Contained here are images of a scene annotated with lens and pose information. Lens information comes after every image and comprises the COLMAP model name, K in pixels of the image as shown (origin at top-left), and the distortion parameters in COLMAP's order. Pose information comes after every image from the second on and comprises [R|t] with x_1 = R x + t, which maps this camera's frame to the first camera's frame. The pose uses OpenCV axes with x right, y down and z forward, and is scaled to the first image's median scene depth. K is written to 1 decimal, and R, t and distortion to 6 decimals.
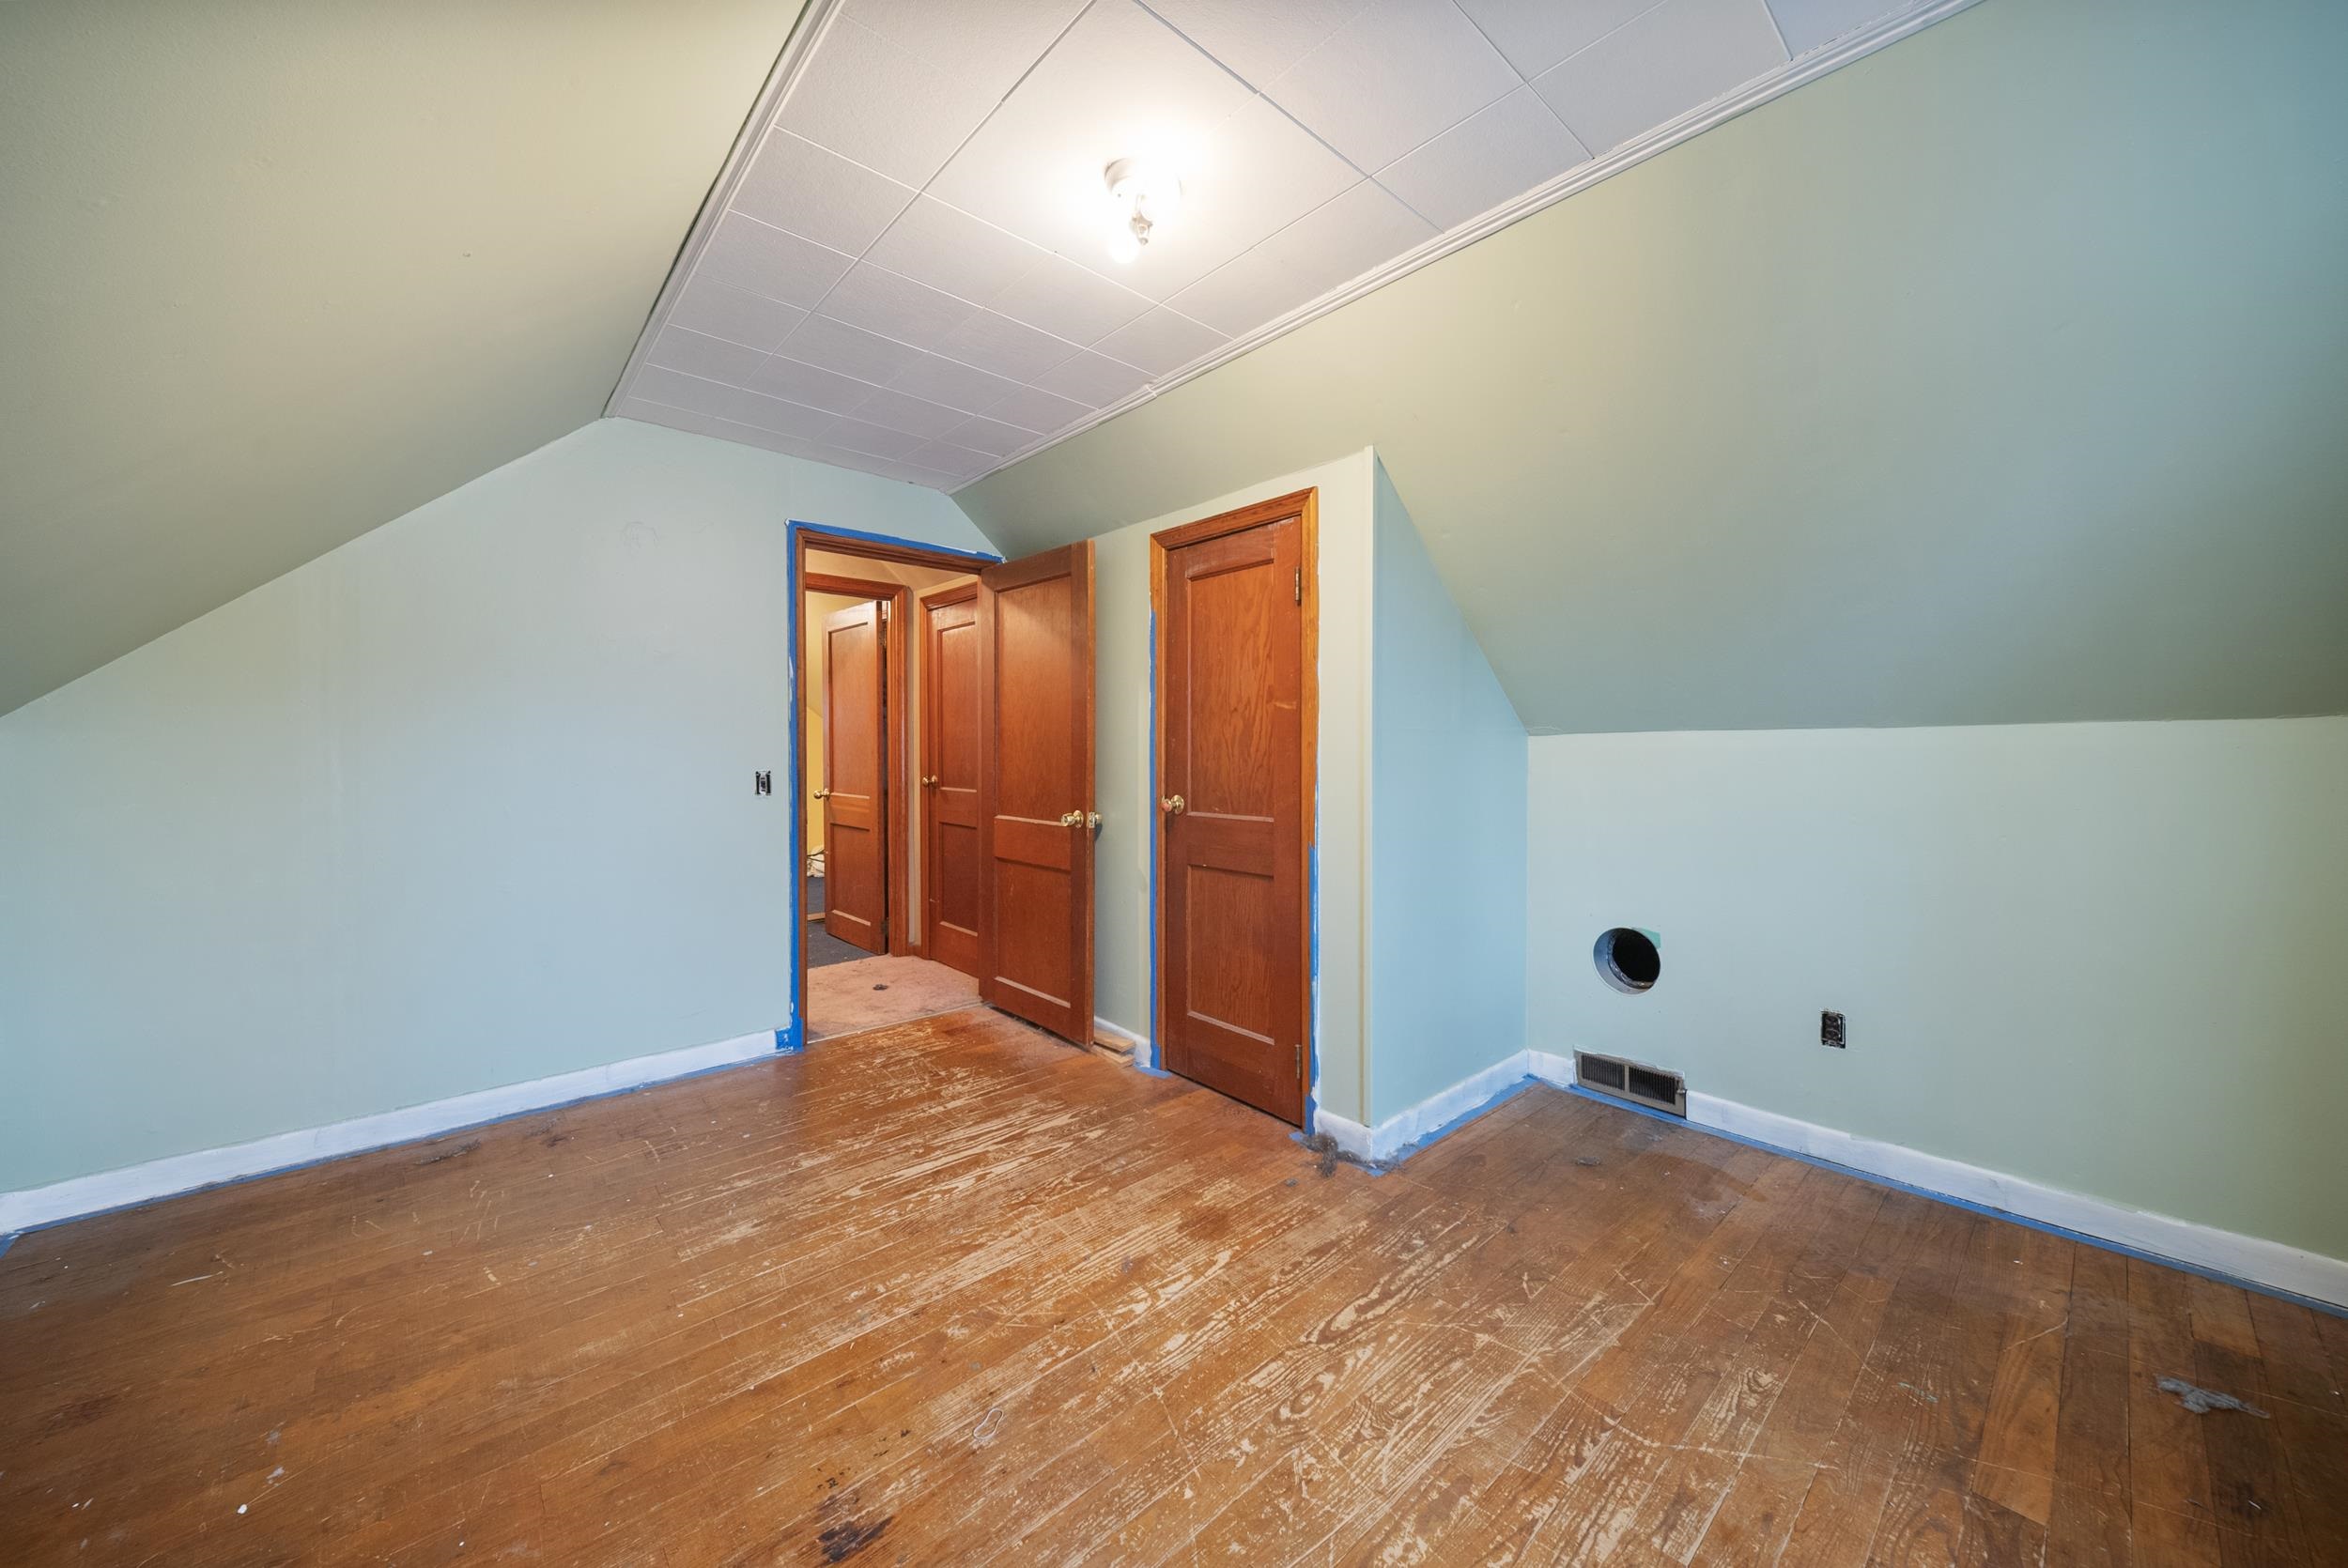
lens RADIAL K [[833.8, 0, 1203.4], [0, 833.8, 752.2], [0, 0, 1]] dist [-0.000388, -0.000805]
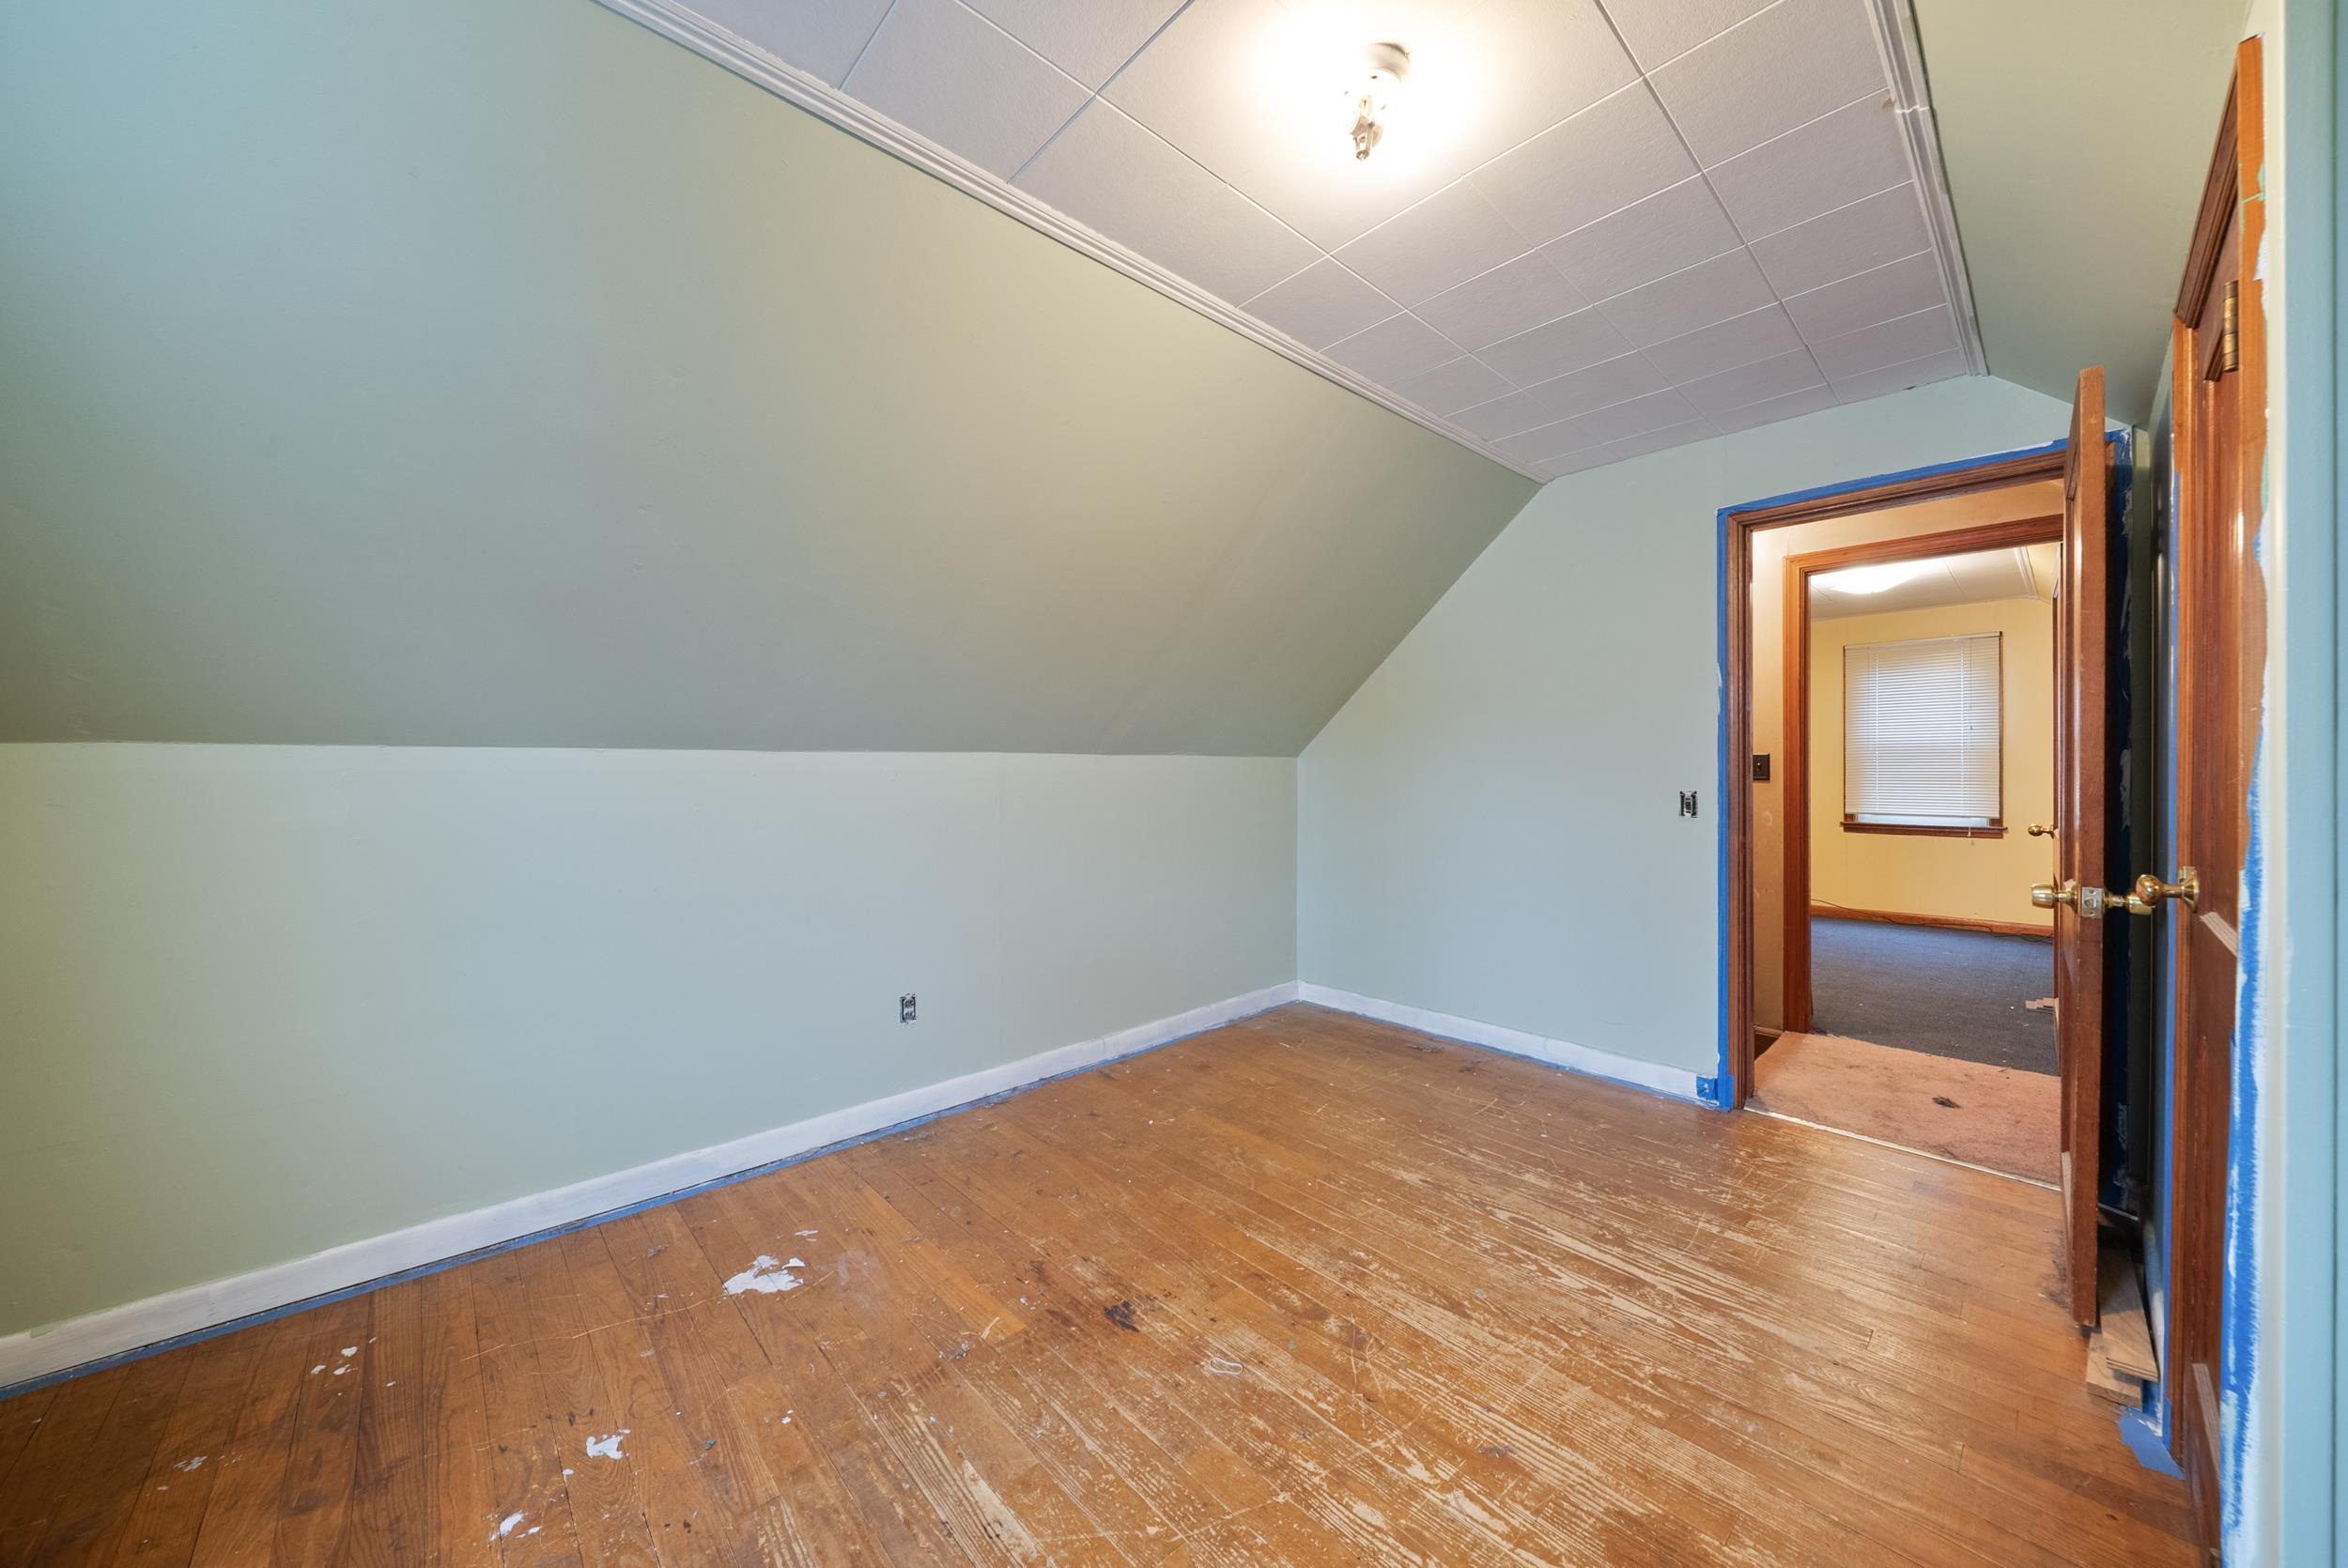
lens RADIAL K [[833.8, 0, 1176.4], [0, 833.8, 773.5], [0, 0, 1]] dist [-0.000388, -0.000805]
pose [[-0.000893, 0.011434, -0.999934, 0.635967], [-0.003989, 0.999927, 0.011438, -0.008123], [0.999992, 0.003999, -0.000847, 0.684812]]
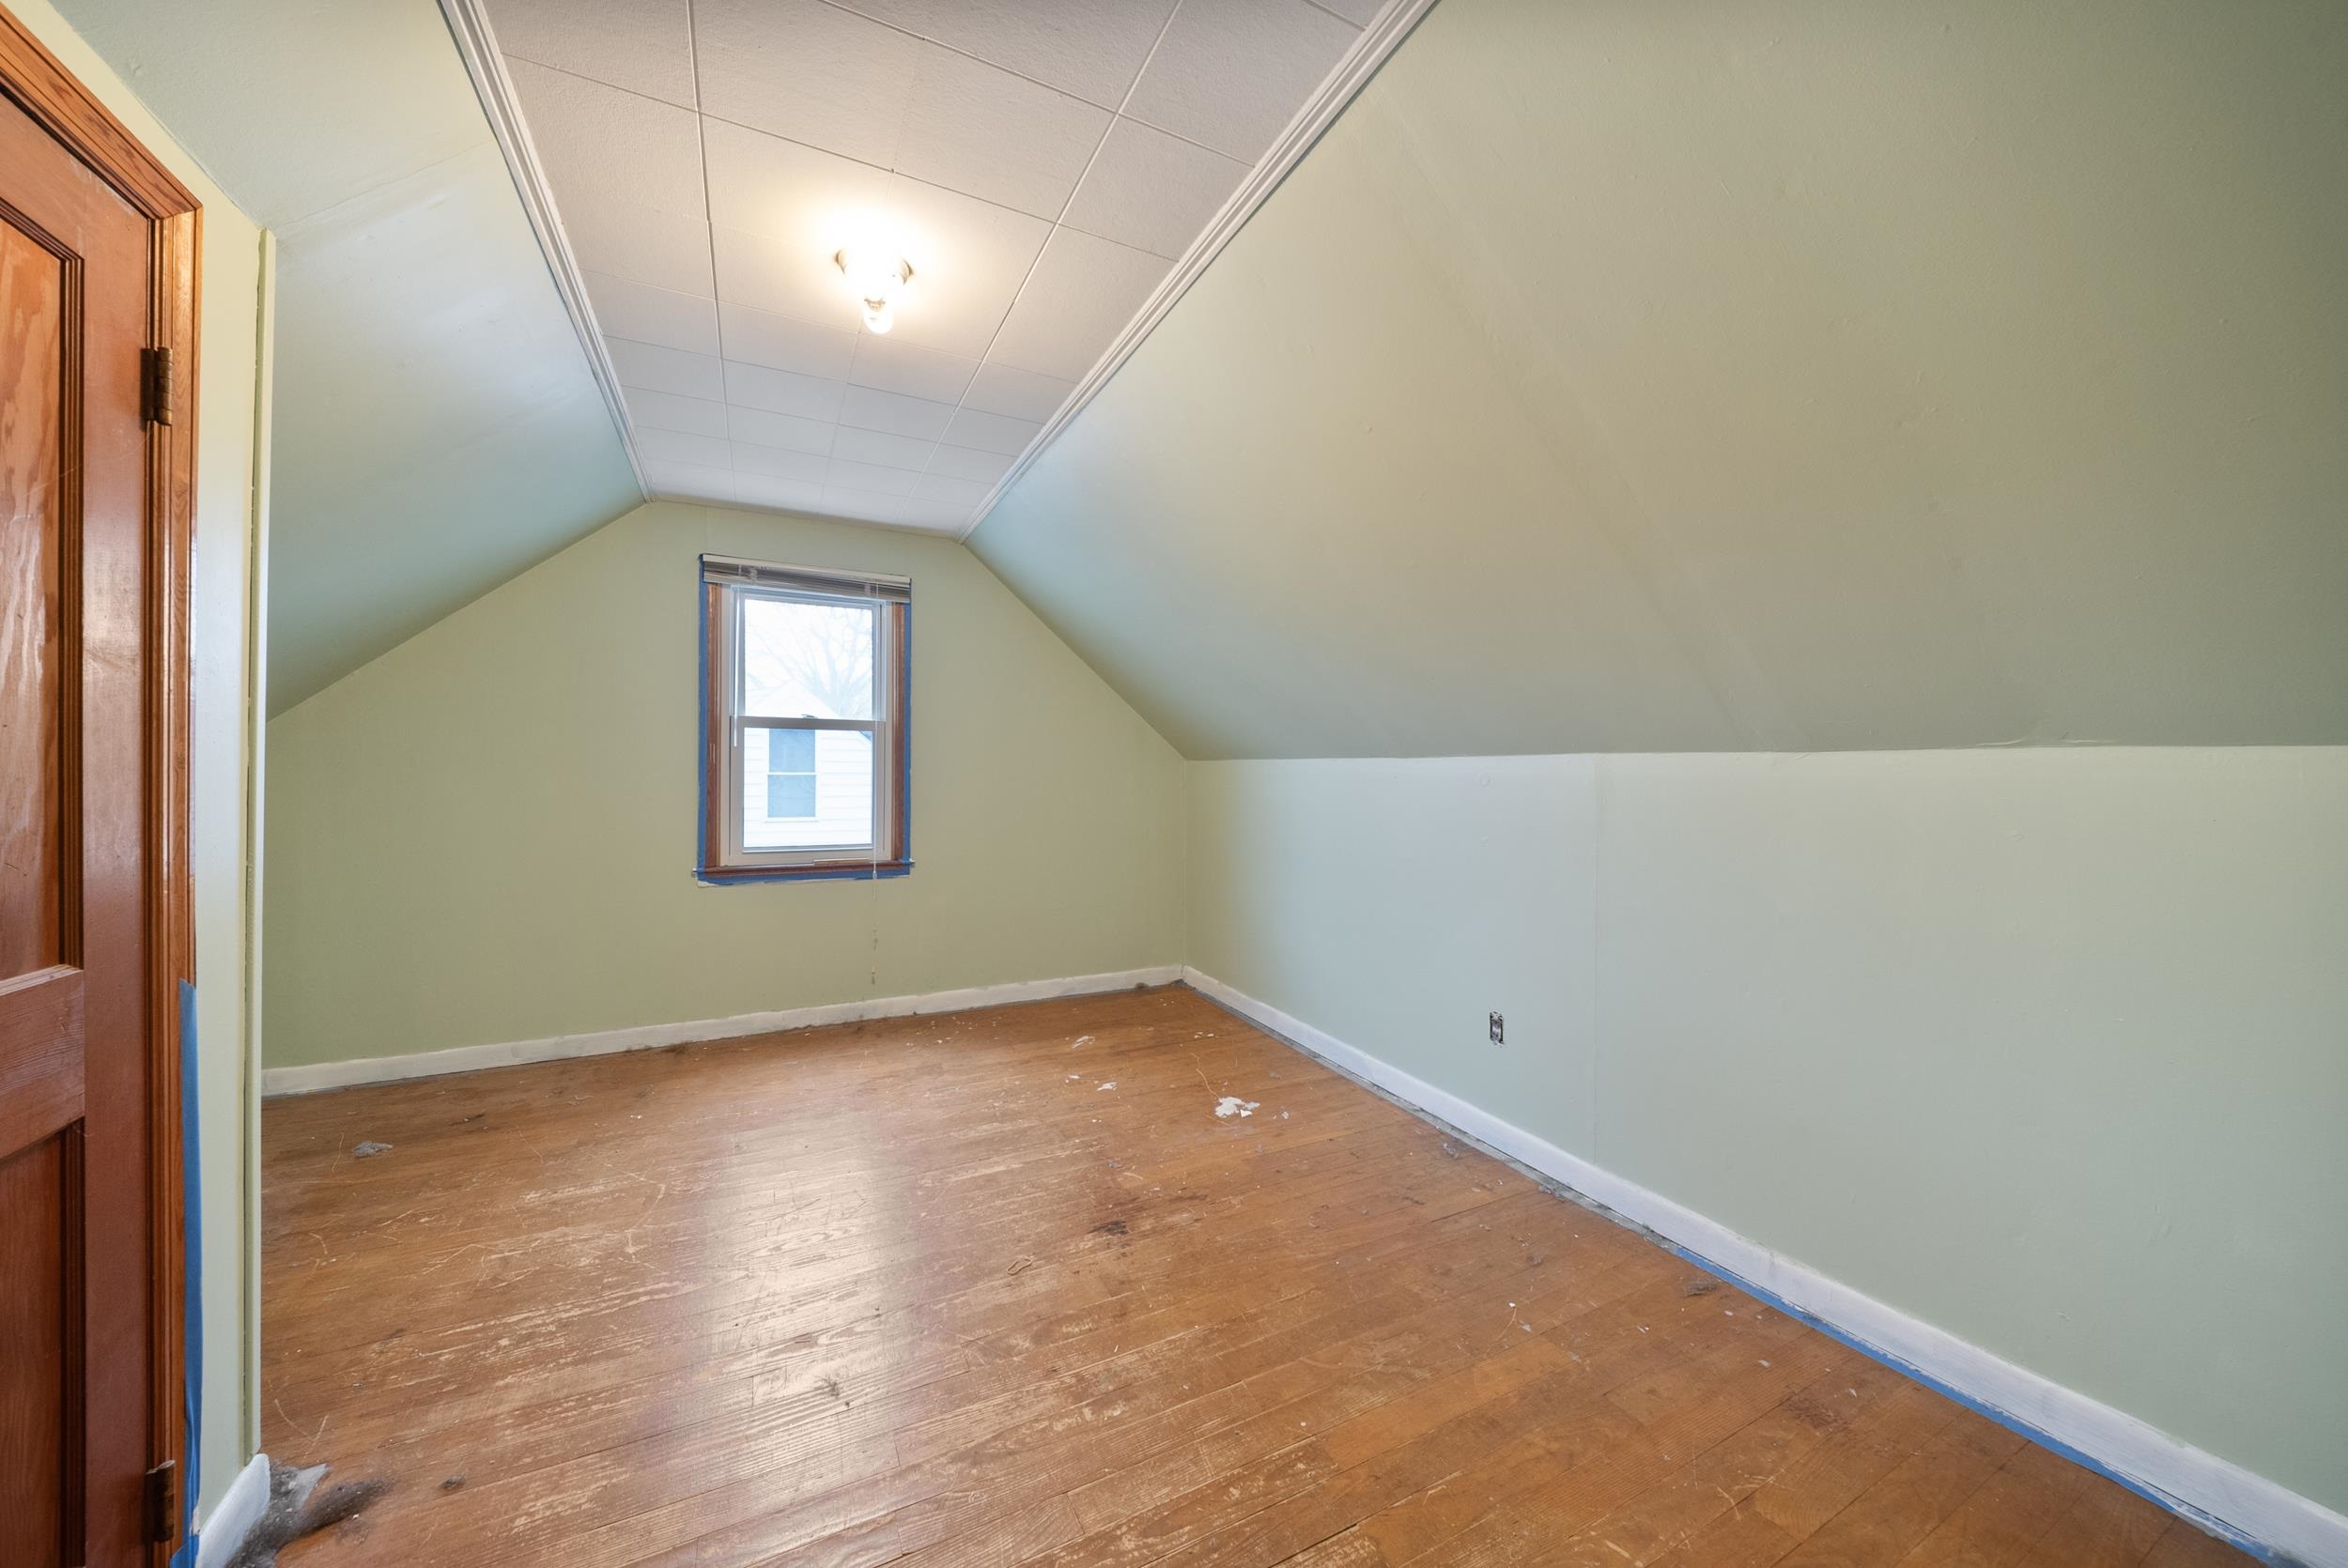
lens RADIAL K [[833.8, 0, 1174.7], [0, 833.8, 769.2], [0, 0, 1]] dist [-0.000388, -0.000805]
pose [[-0.957219, -0.005137, 0.289317, -0.654797], [-0.003289, 0.999971, 0.006872, -0.010293], [-0.289344, 0.005626, -0.957209, 1.636122]]
